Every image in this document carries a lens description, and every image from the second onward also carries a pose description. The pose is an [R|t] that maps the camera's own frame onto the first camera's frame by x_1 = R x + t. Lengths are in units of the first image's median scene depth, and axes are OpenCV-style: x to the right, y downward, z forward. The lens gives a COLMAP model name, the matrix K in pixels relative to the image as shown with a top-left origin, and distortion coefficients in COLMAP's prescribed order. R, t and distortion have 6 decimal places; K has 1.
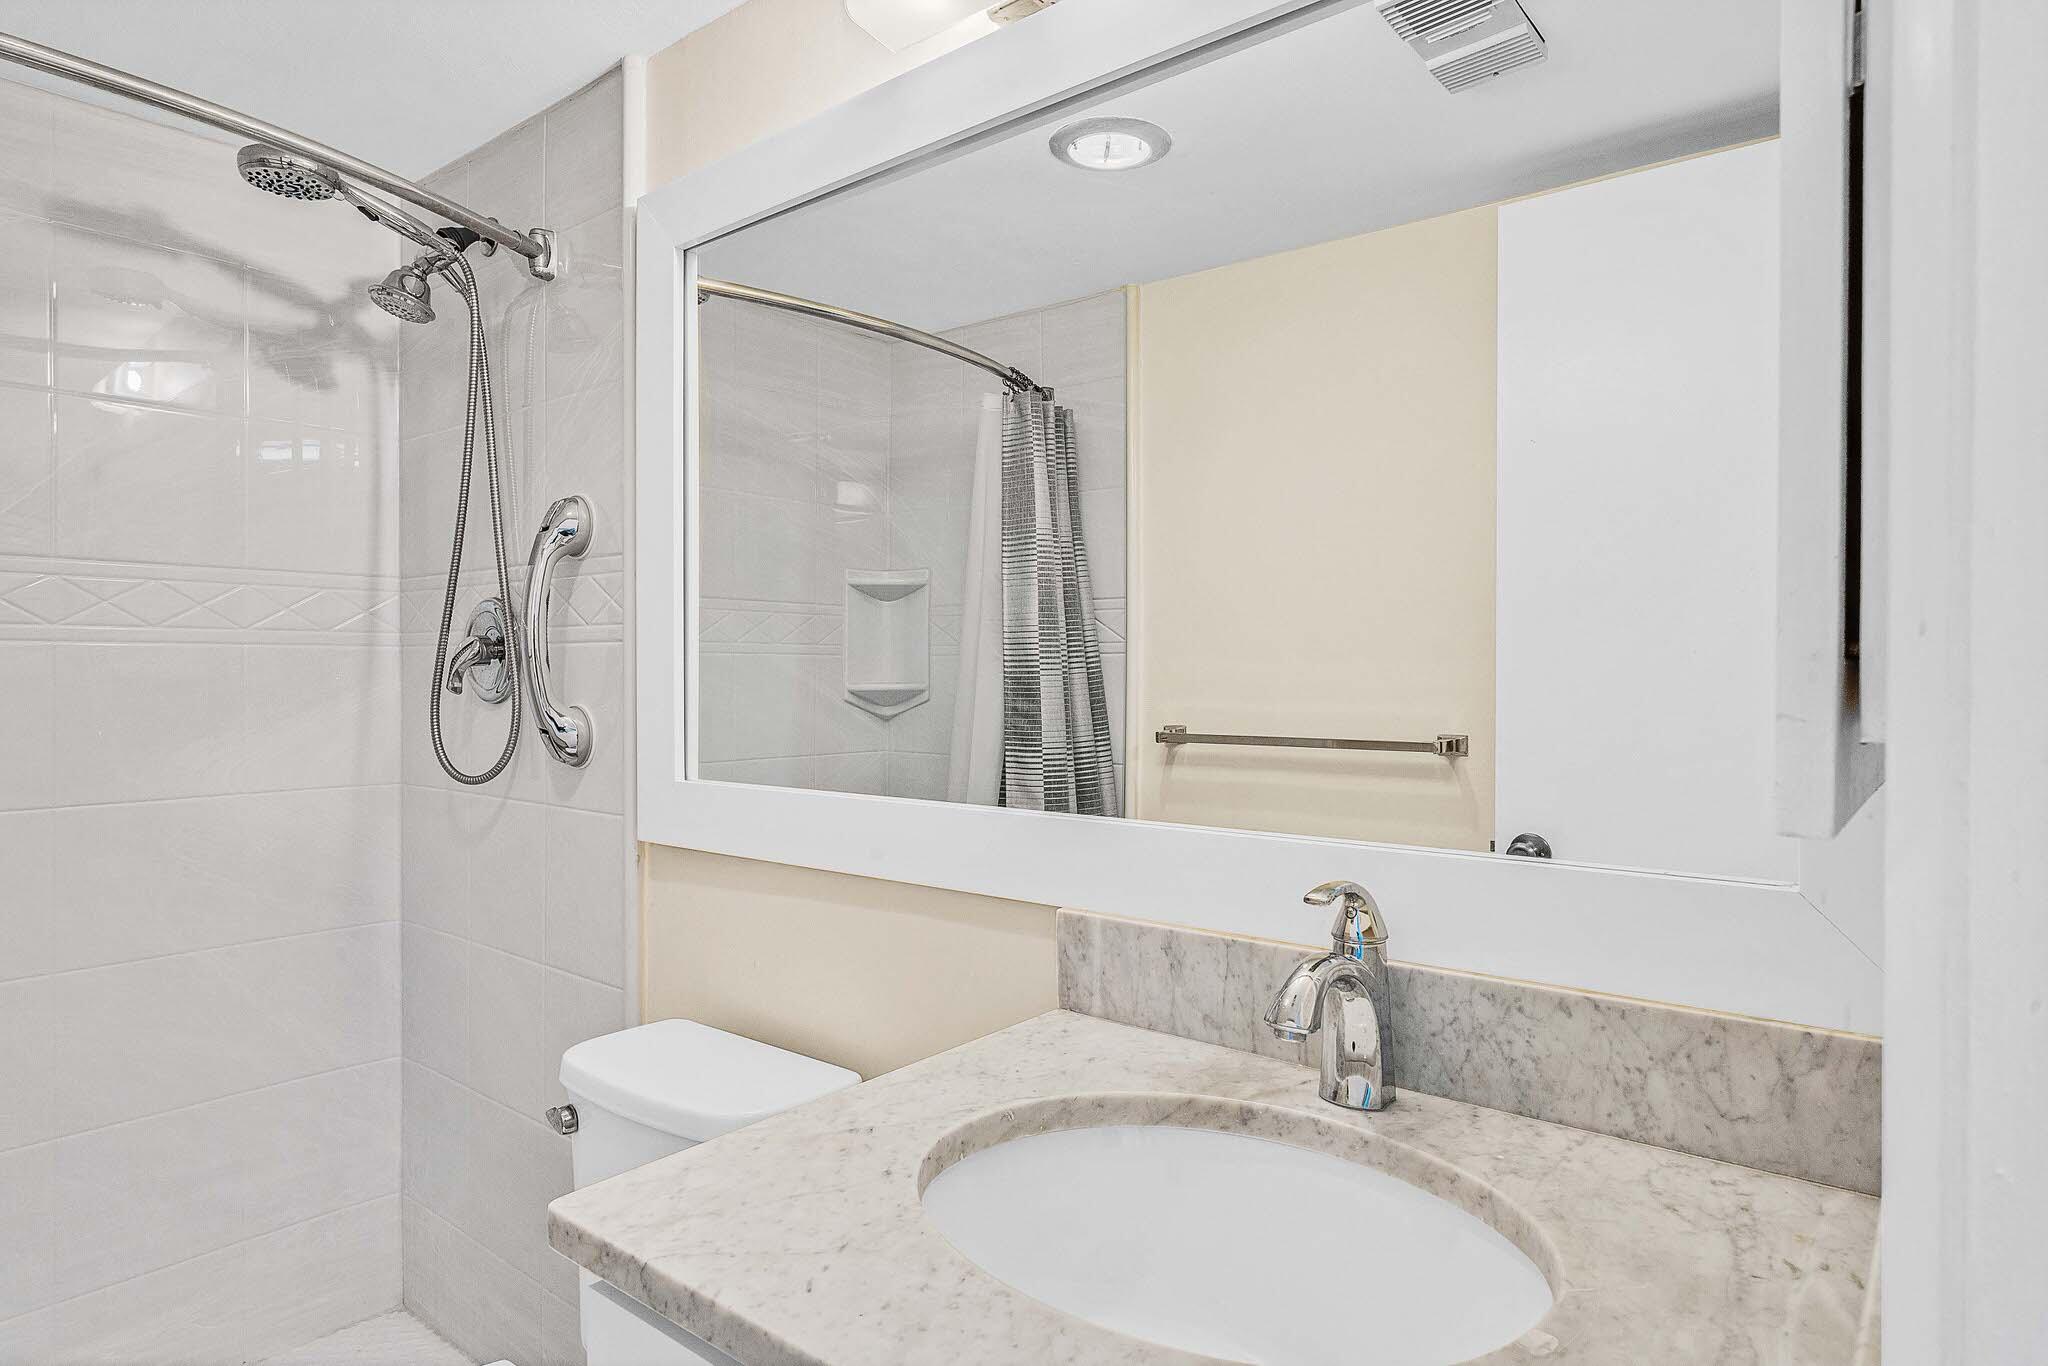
lens RADIAL K [[1119.3, 0, 1025.0], [0, 1119.3, 682.2], [0, 0, 1]] dist [-0.001985, -0.000356]
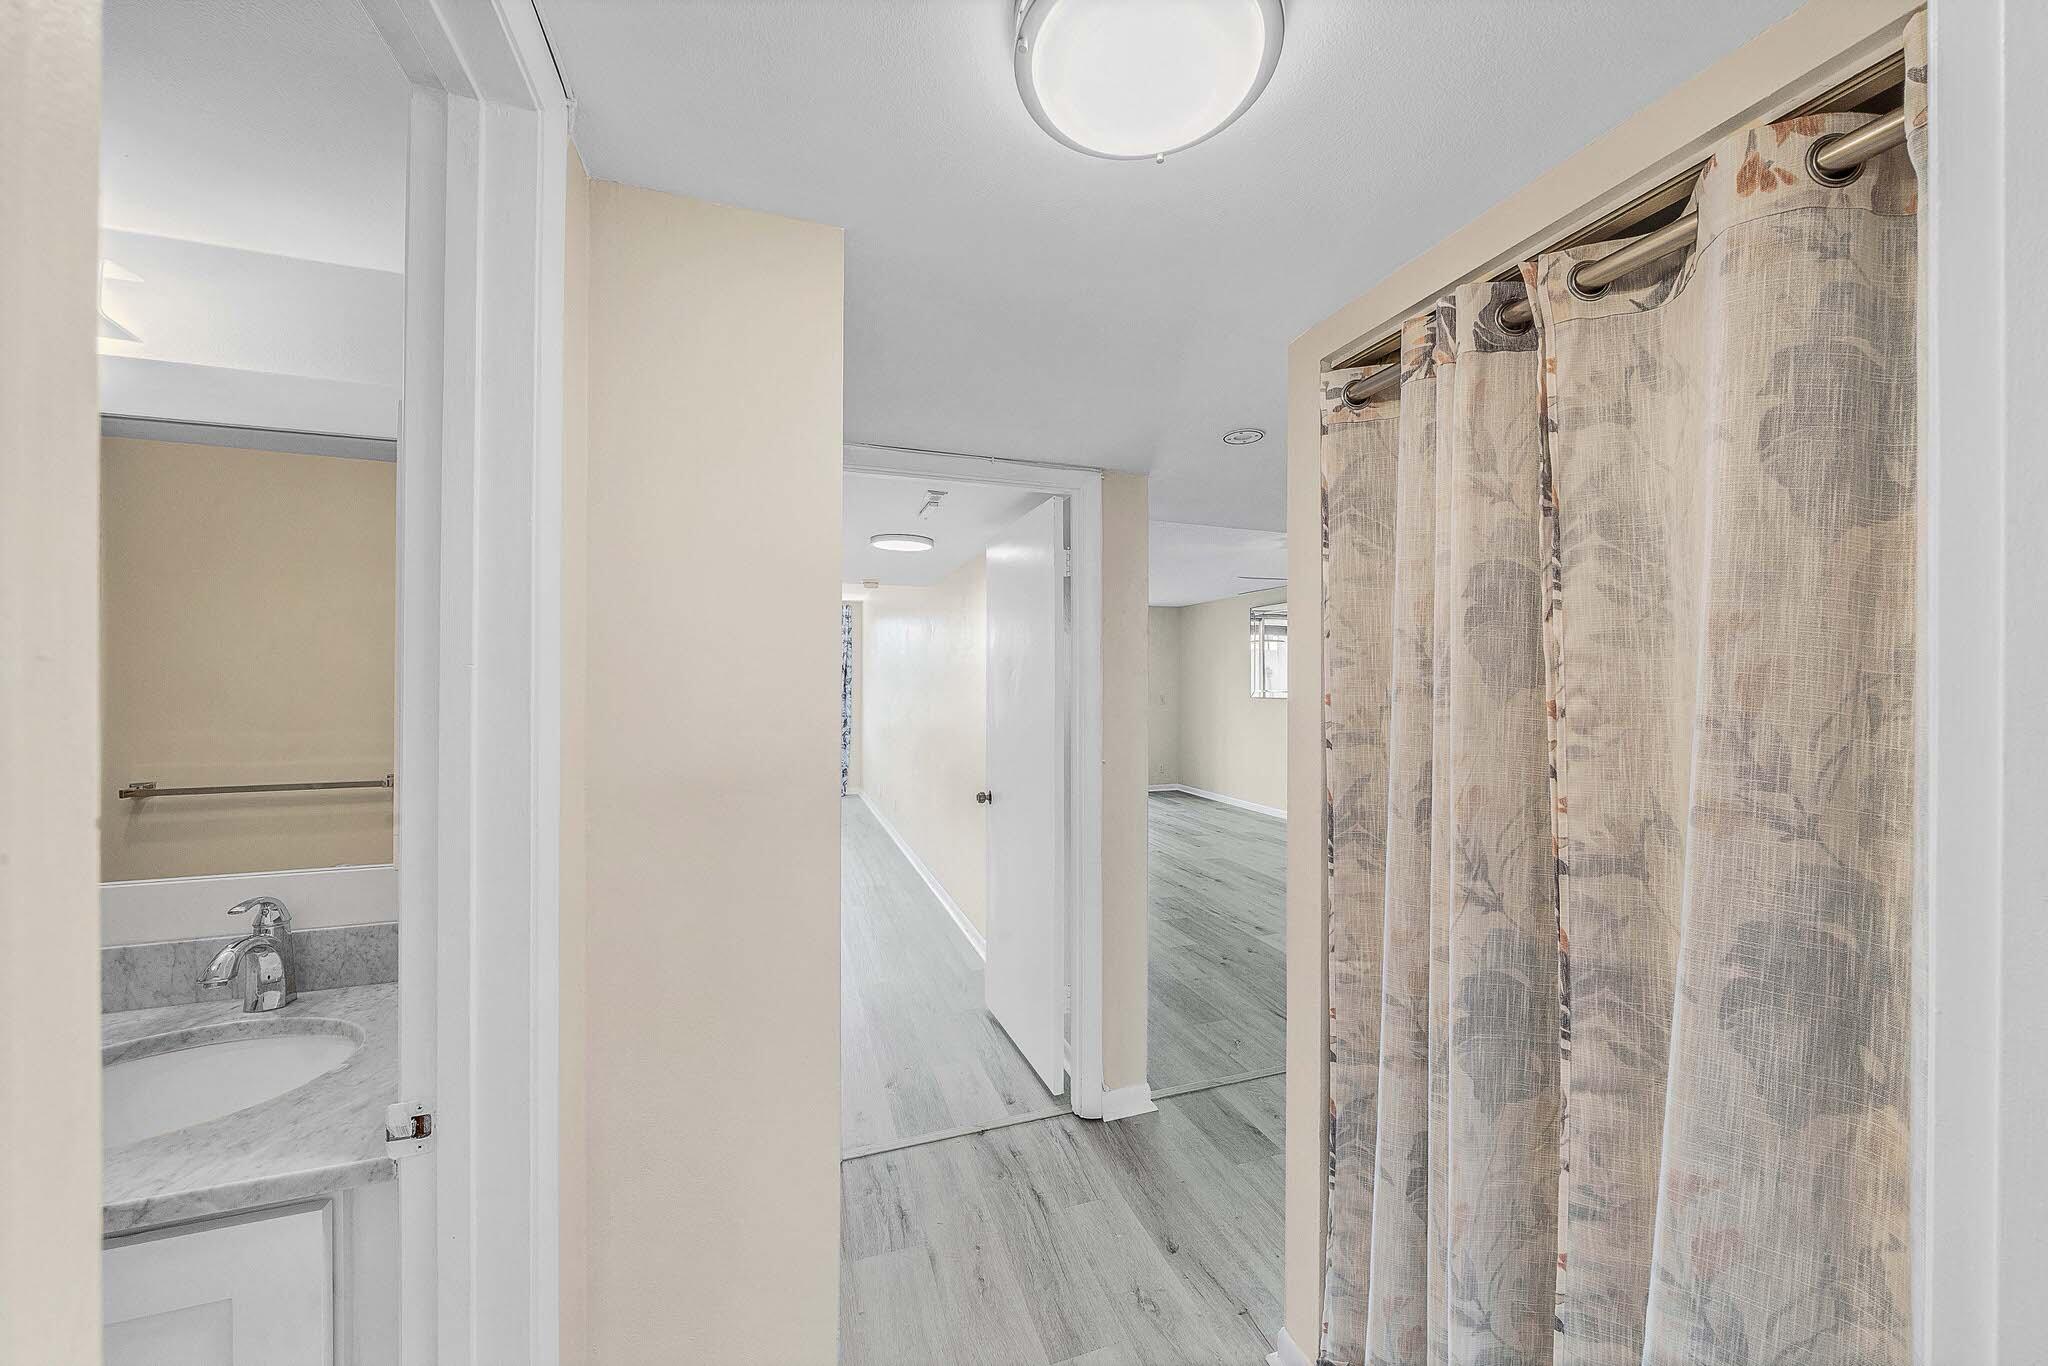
lens RADIAL K [[728.8, 0, 1024.7], [0, 728.8, 681.7], [0, 0, 1]] dist [-0.002677, 0.000316]
pose [[0.537517, -0.002118, 0.843250, -0.067257], [0.003081, 0.999995, 0.000548, -0.195138], [-0.843248, 0.002303, 0.537521, -0.812958]]
